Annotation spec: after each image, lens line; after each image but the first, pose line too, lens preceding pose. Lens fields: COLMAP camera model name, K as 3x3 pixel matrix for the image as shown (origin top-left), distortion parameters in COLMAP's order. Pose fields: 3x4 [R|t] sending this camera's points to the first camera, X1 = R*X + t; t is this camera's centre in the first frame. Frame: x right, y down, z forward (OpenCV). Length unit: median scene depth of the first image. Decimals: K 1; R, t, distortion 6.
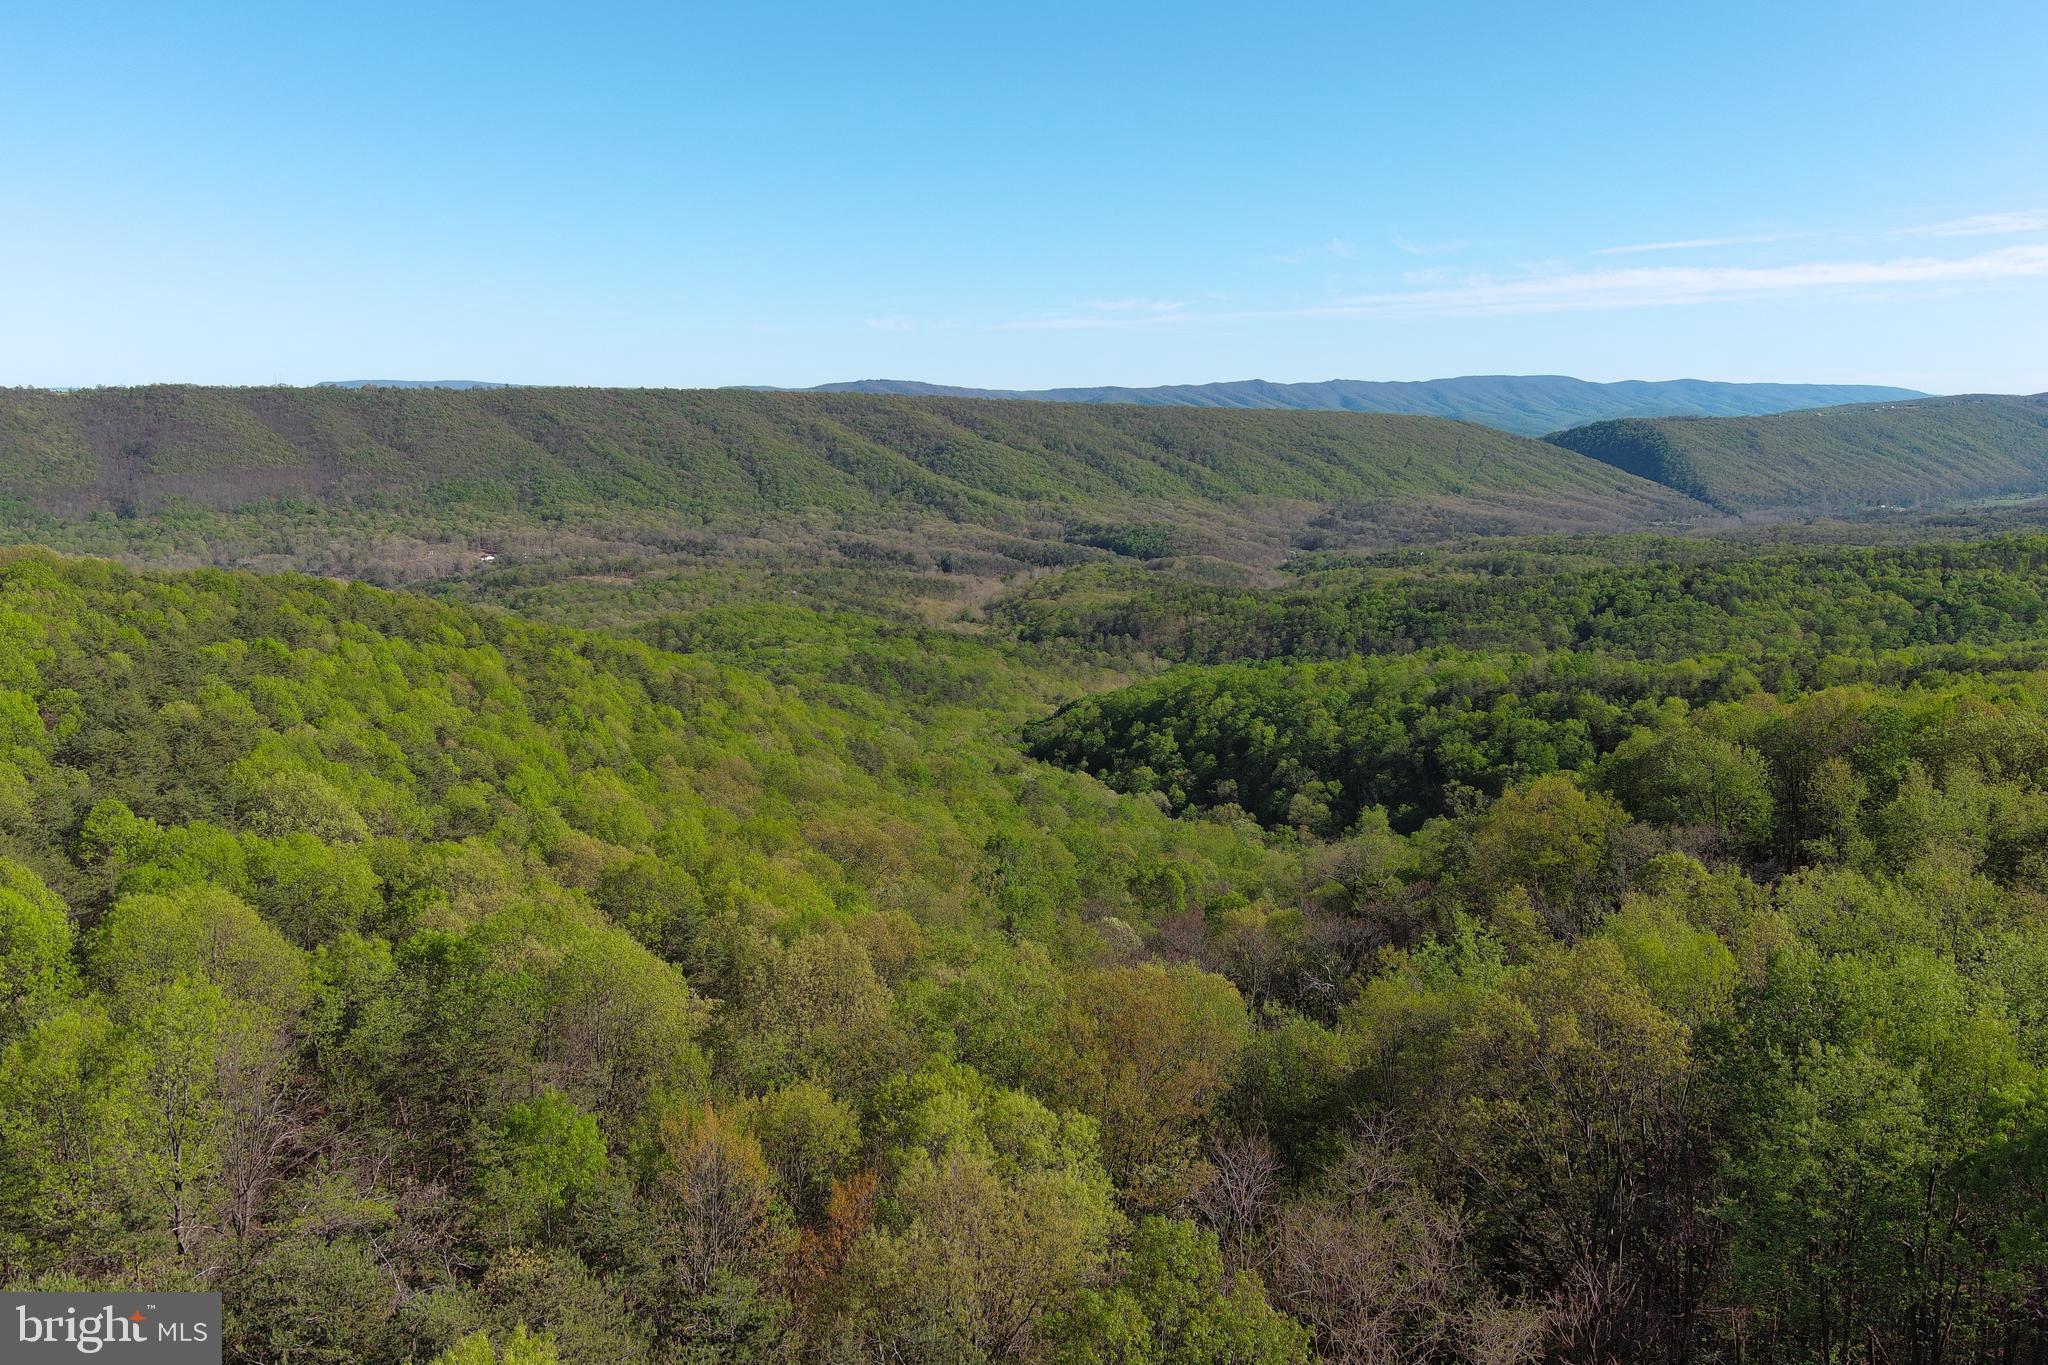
lens RADIAL K [[1581.2, 0, 1023.8], [0, 1581.2, 691.8], [0, 0, 1]] dist [0.030605, -0.035546]
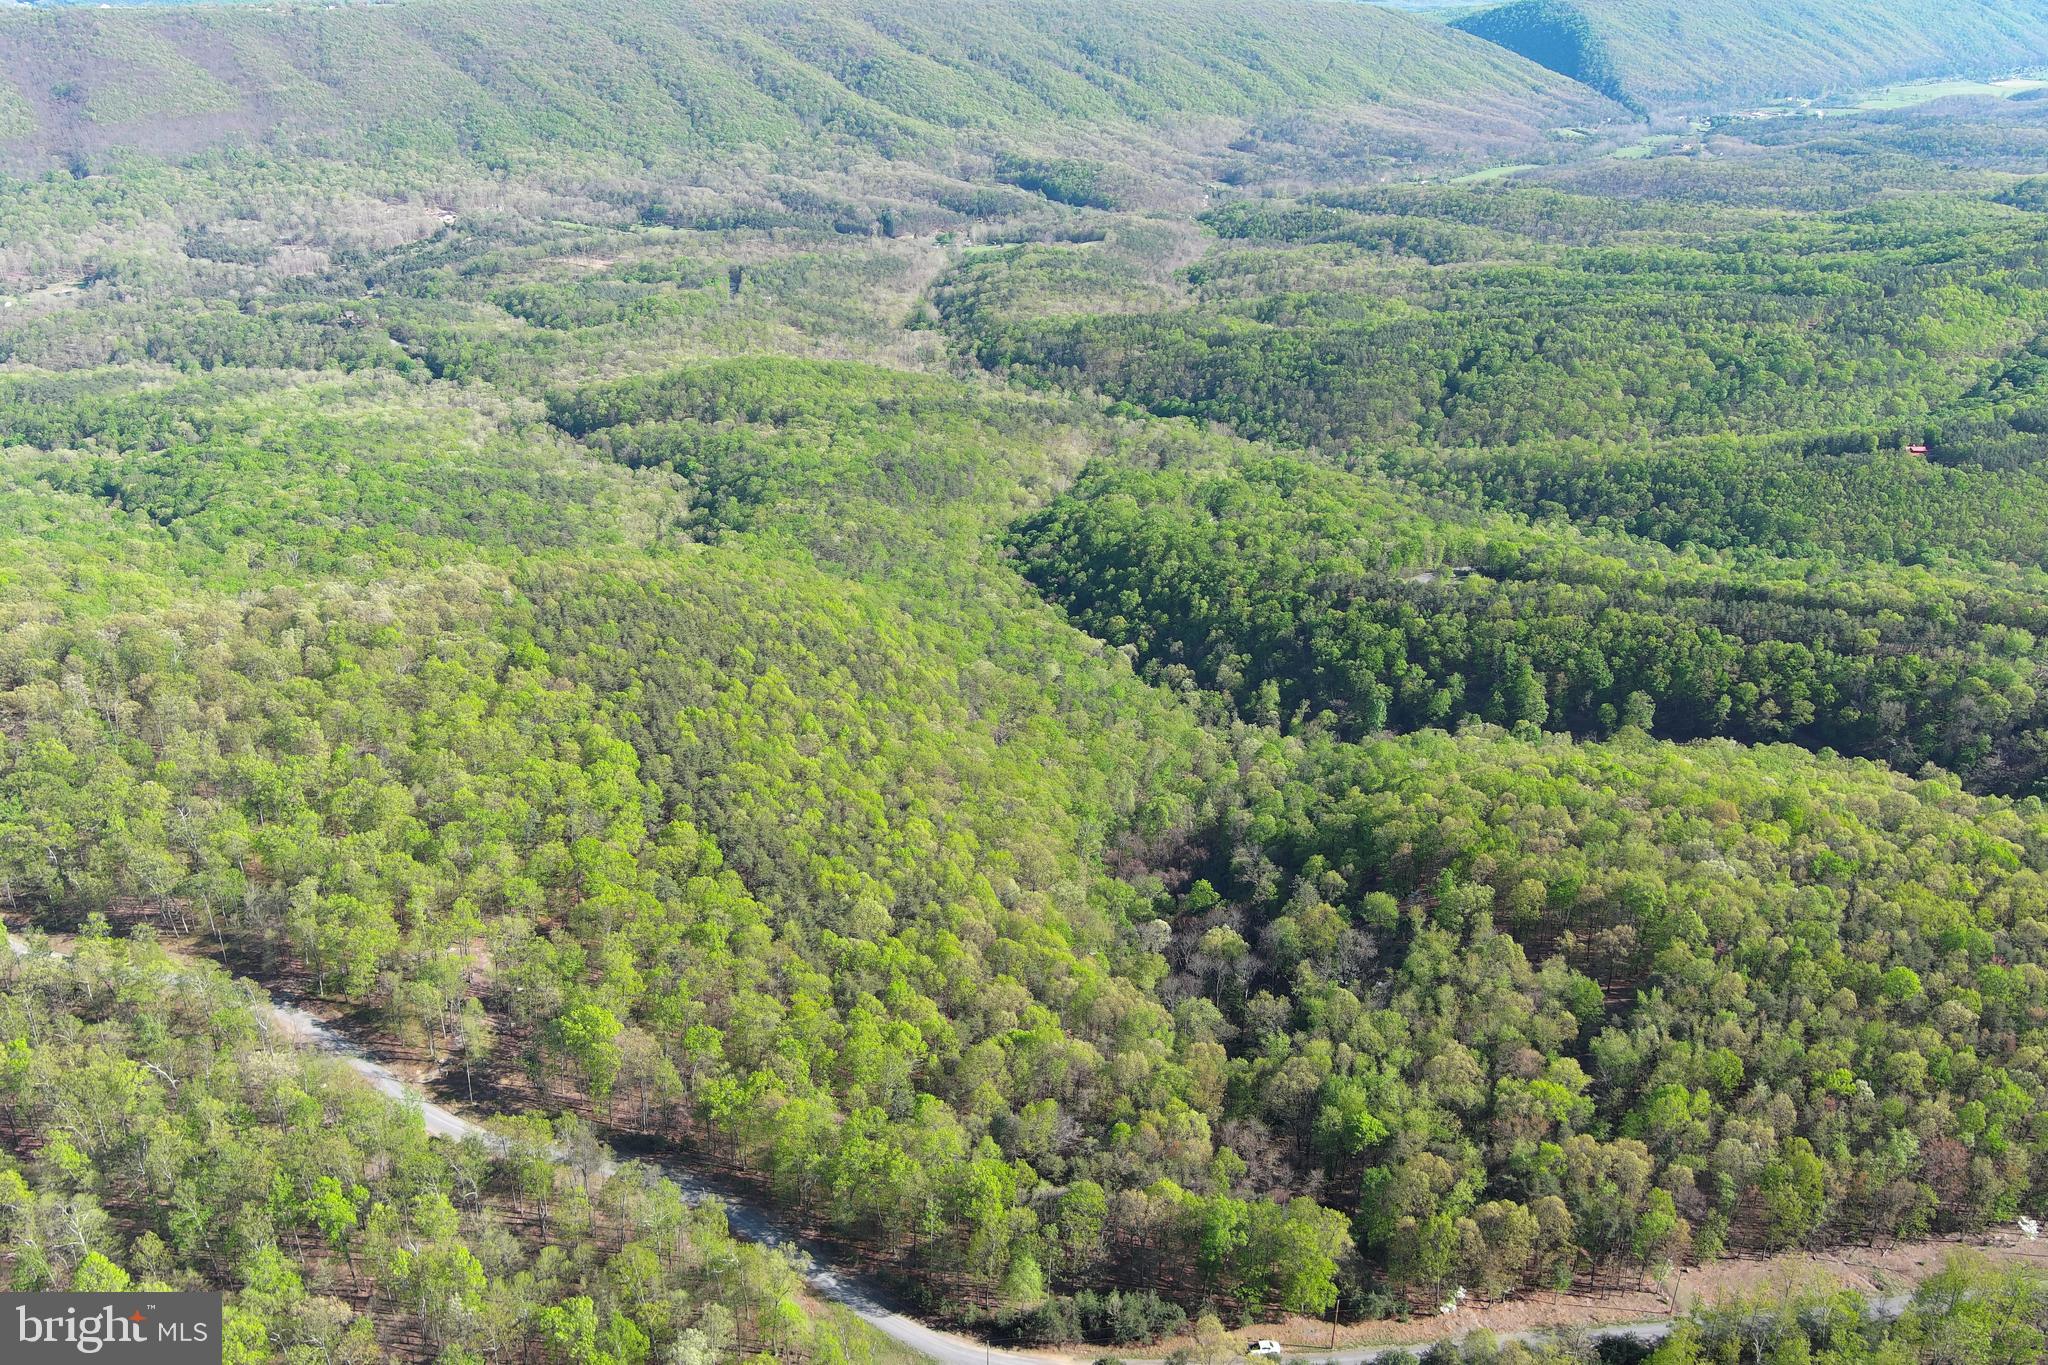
lens RADIAL K [[1581.2, 0, 1027.3], [0, 1581.2, 688.8], [0, 0, 1]] dist [0.030605, -0.035546]
pose [[0.998128, -0.015453, 0.059172, -0.021715], [-0.001364, 0.961684, 0.274155, -0.065842], [-0.061141, -0.273723, 0.959863, -0.095412]]
